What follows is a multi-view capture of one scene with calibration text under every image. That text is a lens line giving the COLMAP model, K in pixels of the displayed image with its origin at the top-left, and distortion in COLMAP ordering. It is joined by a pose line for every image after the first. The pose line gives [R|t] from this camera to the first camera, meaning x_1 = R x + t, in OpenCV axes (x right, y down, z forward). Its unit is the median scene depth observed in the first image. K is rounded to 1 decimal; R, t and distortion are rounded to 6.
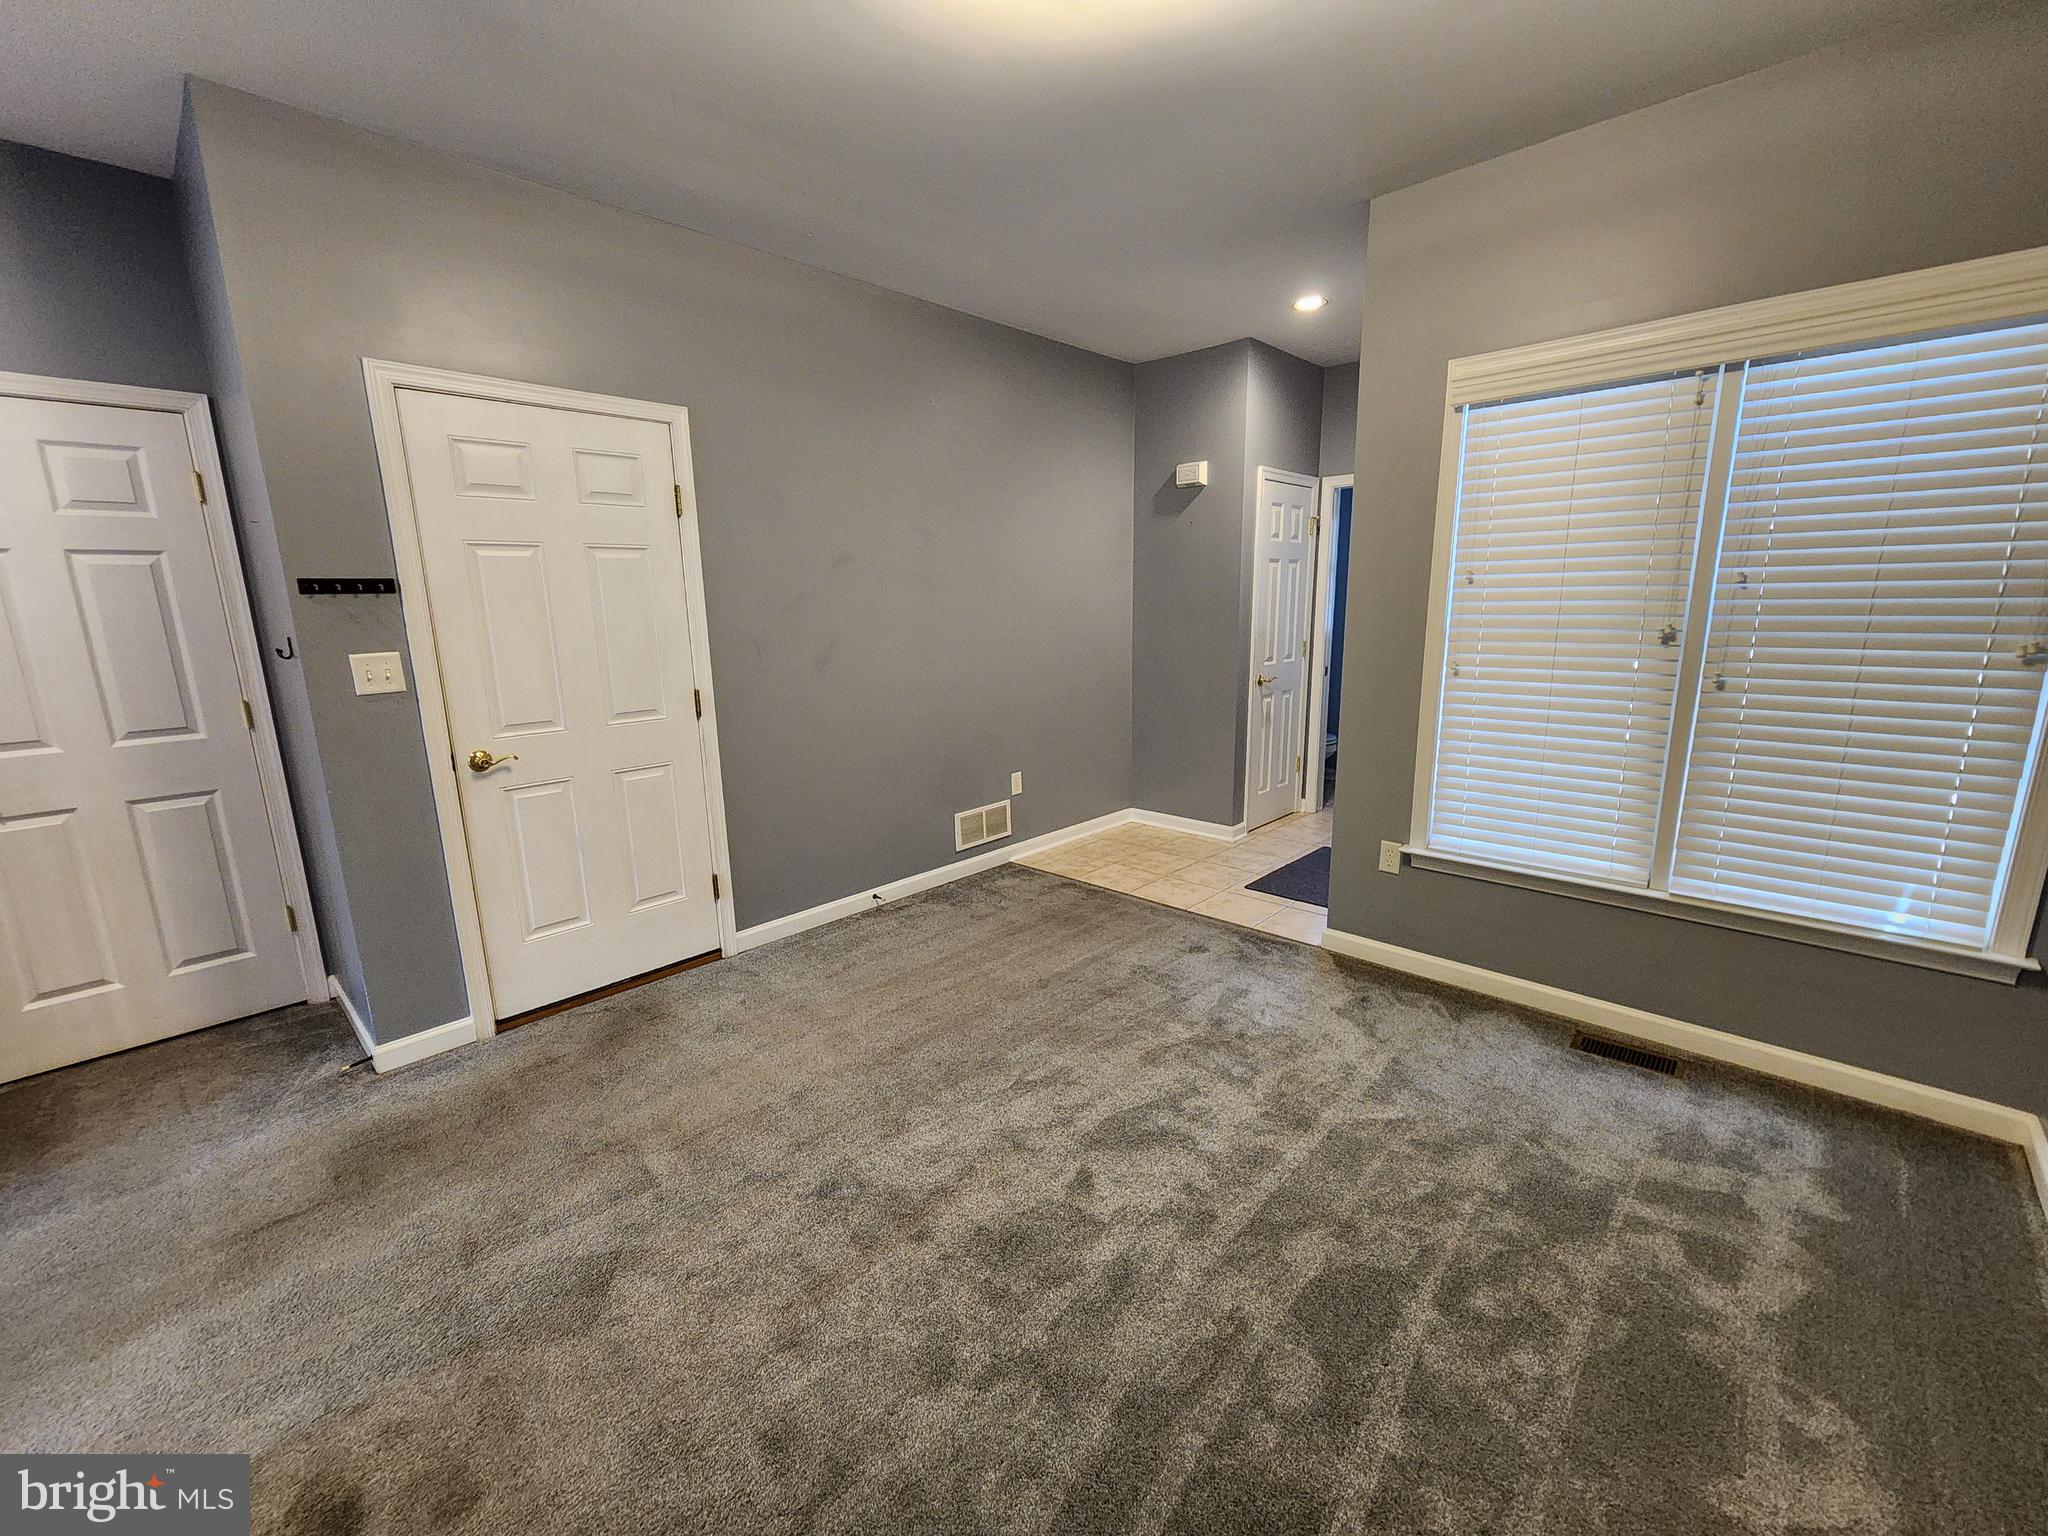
lens RADIAL K [[840.3, 0, 1020.9], [0, 840.3, 786.0], [0, 0, 1]] dist [-0.000539, -0.000147]
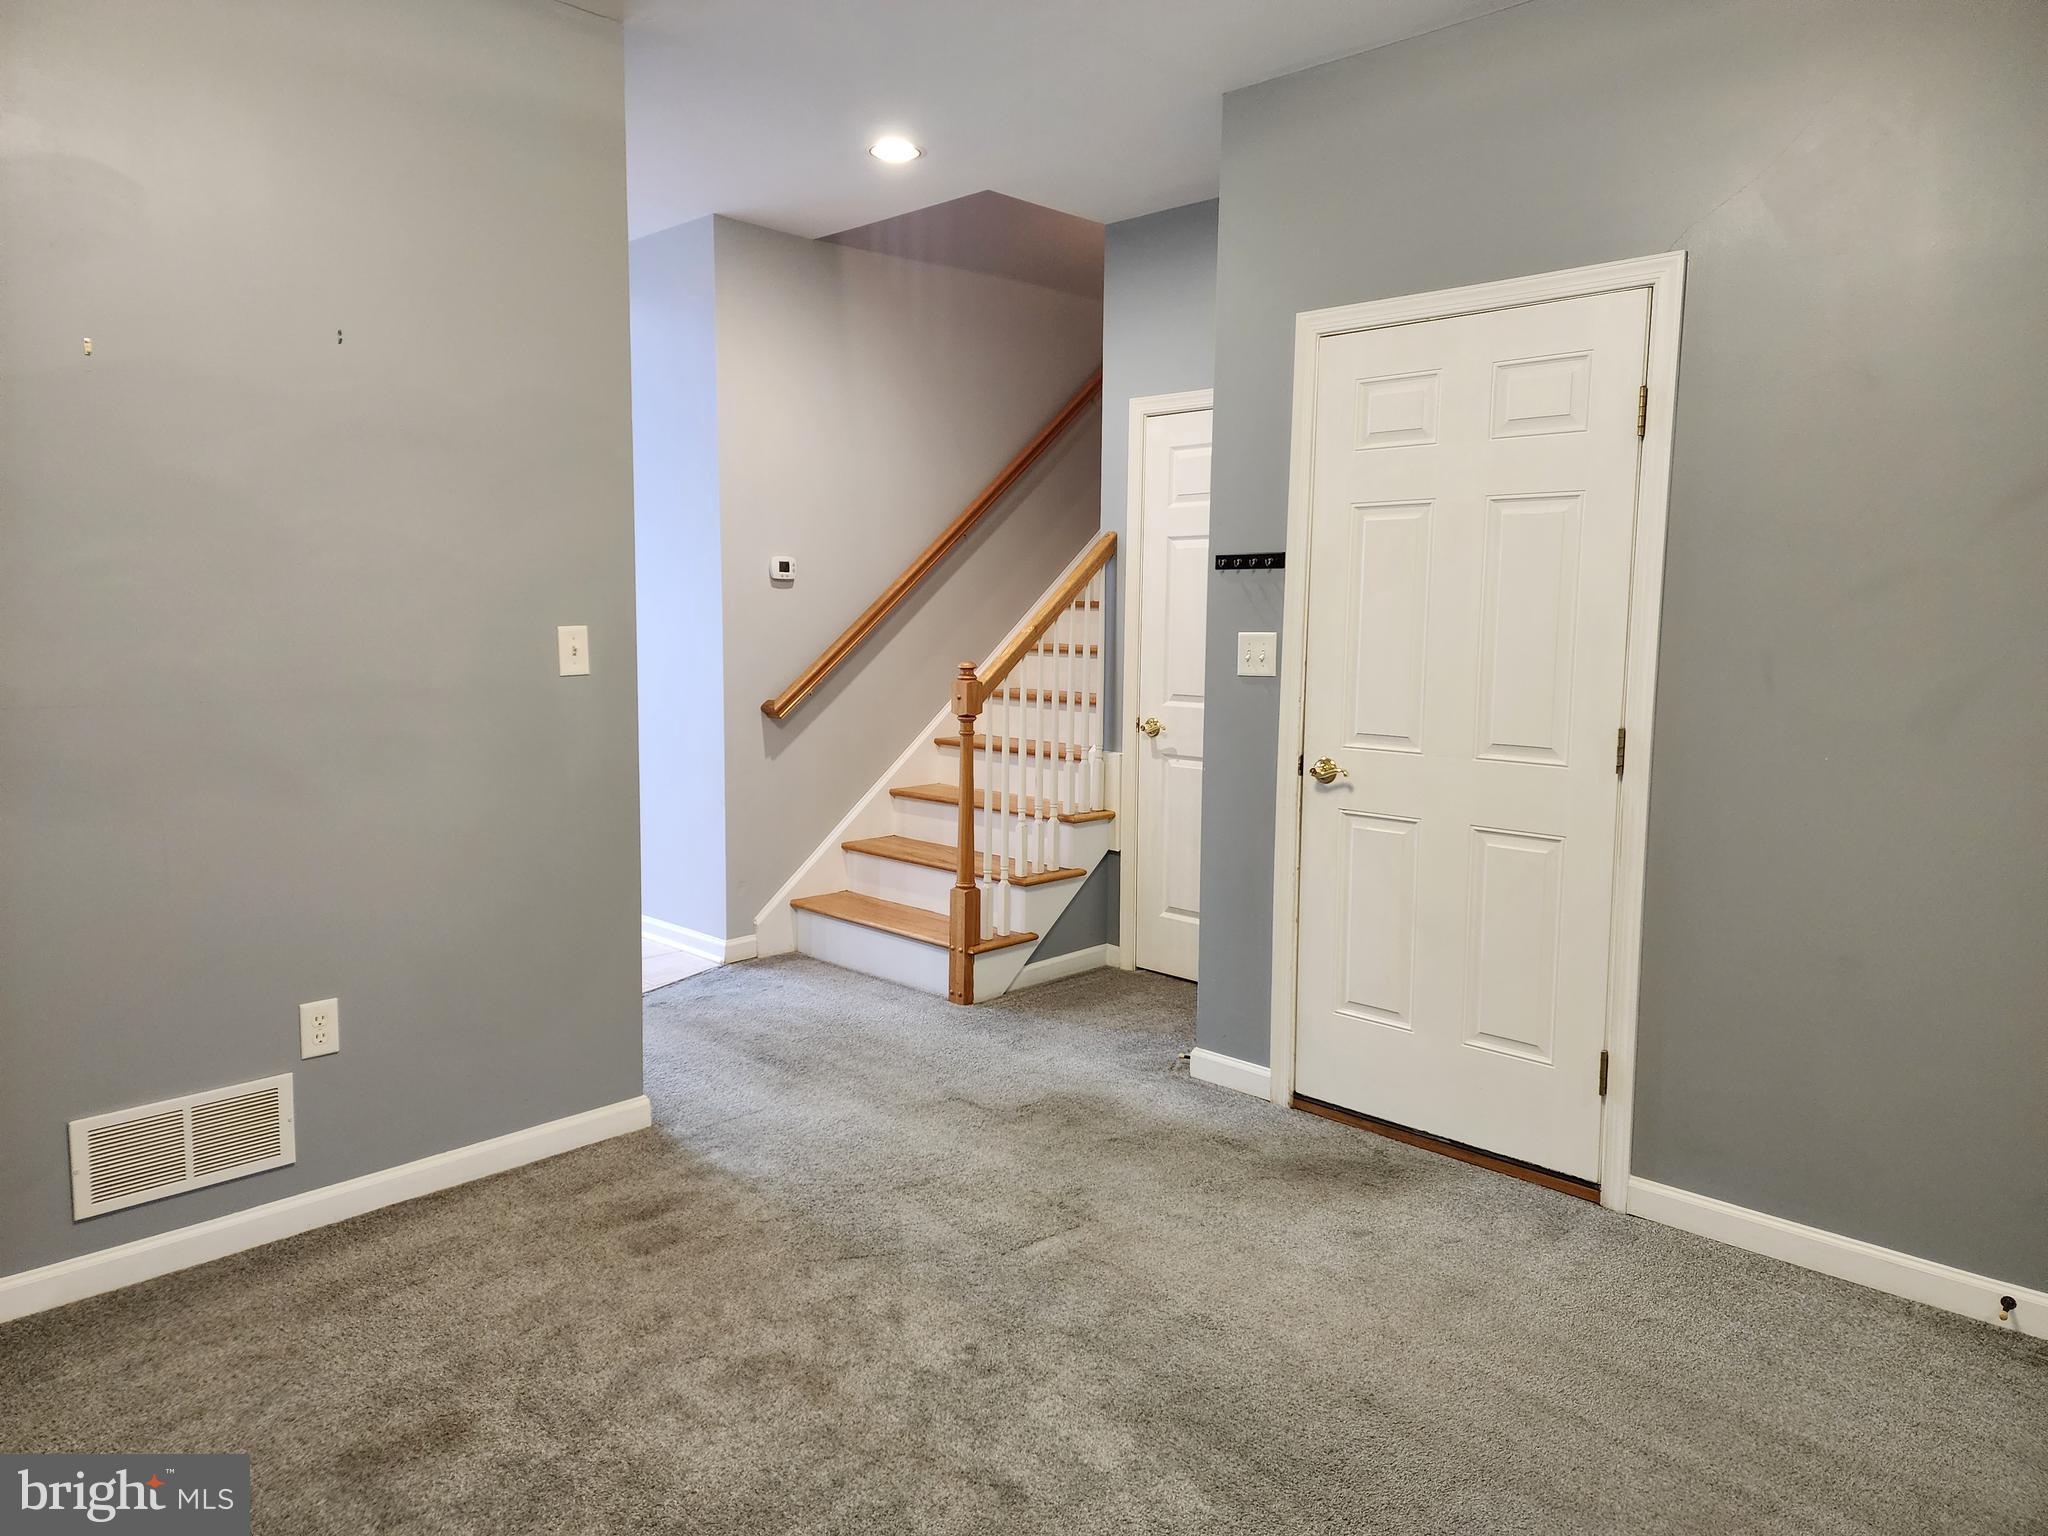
lens RADIAL K [[1349.8, 0, 1009.3], [0, 1349.8, 770.0], [0, 0, 1]] dist [0.031109, -0.010643]
pose [[-0.020409, 0.132710, -0.990945, 0.677090], [-0.231280, 0.963640, 0.133816, -0.138223], [0.972673, 0.231917, 0.011027, 0.702393]]
